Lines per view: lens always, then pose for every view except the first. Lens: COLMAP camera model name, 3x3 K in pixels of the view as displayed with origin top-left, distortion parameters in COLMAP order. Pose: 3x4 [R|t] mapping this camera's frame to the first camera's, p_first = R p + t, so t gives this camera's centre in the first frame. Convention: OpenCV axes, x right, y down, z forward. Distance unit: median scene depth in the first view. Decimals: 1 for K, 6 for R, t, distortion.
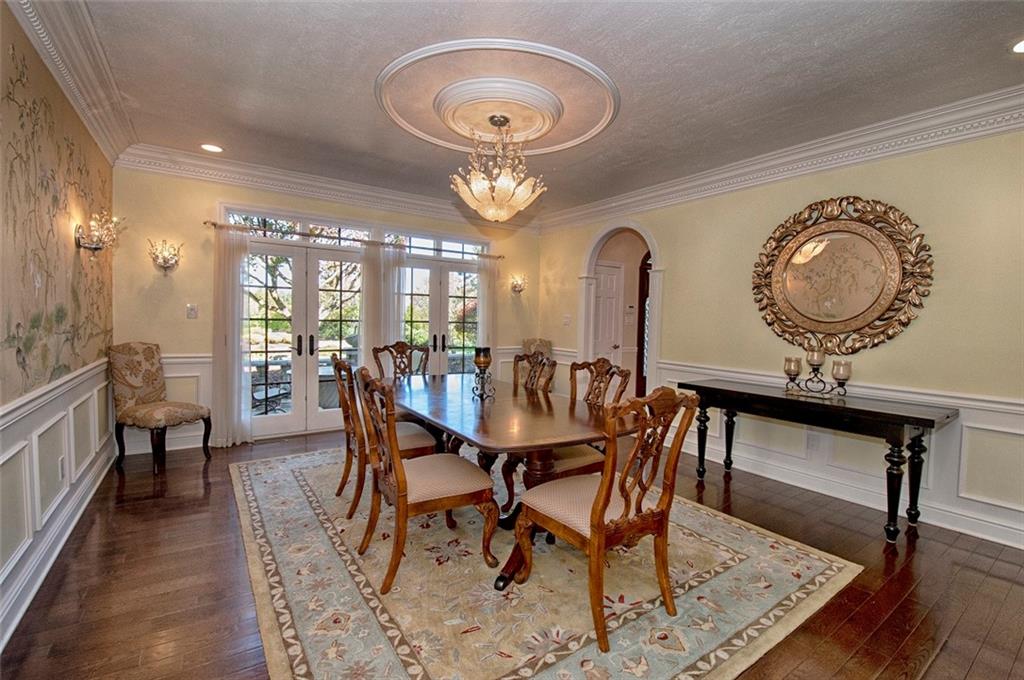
lens RADIAL K [[450.0, 0, 526.9], [0, 450.0, 337.4], [0, 0, 1]] dist [-0.000825, -0.000089]
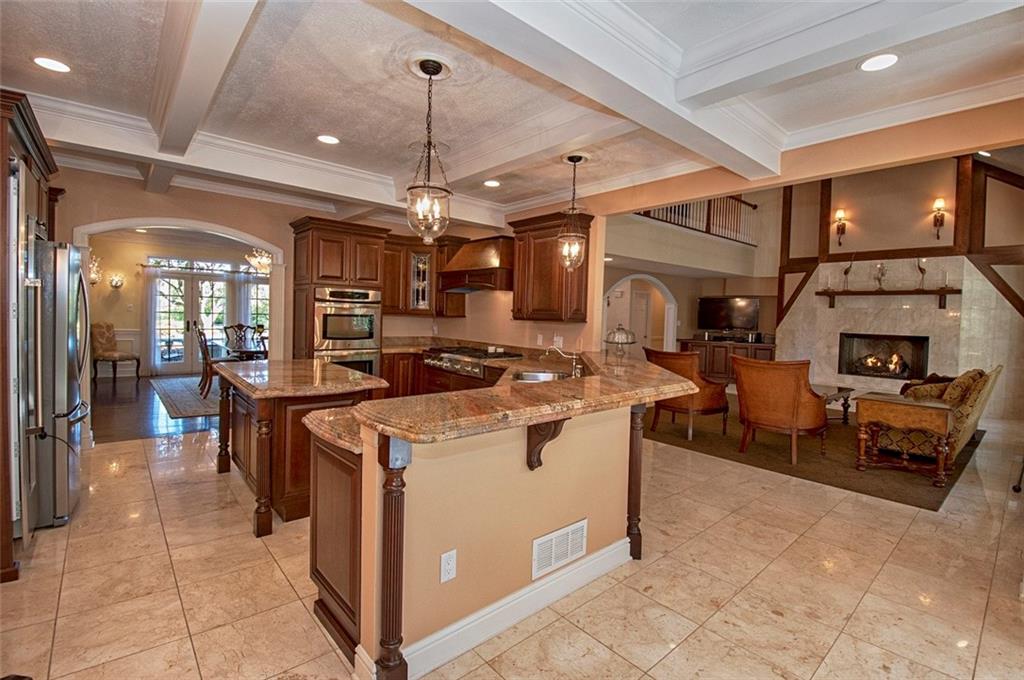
lens RADIAL K [[460.8, 0, 511.9], [0, 460.8, 330.3], [0, 0, 1]] dist [-0.001186, -0.000302]
pose [[0.995358, 0.003684, 0.096170, 0.787780], [-0.003130, 0.999978, -0.005910, 0.049313], [-0.096189, 0.005581, 0.995347, -1.256277]]
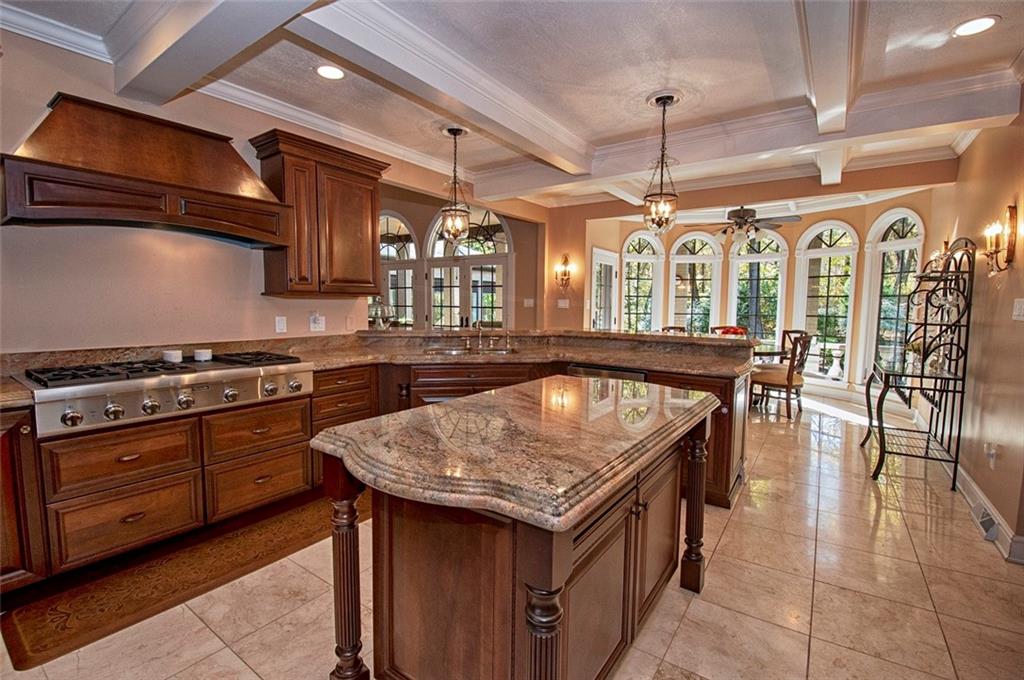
lens RADIAL K [[450.0, 0, 526.9], [0, 450.0, 337.4], [0, 0, 1]] dist [-0.000825, -0.000089]
pose [[-0.337230, -0.100710, 0.936020, -1.988680], [0.026506, 0.992852, 0.116374, -0.111195], [-0.941049, 0.064055, -0.332150, 2.990278]]
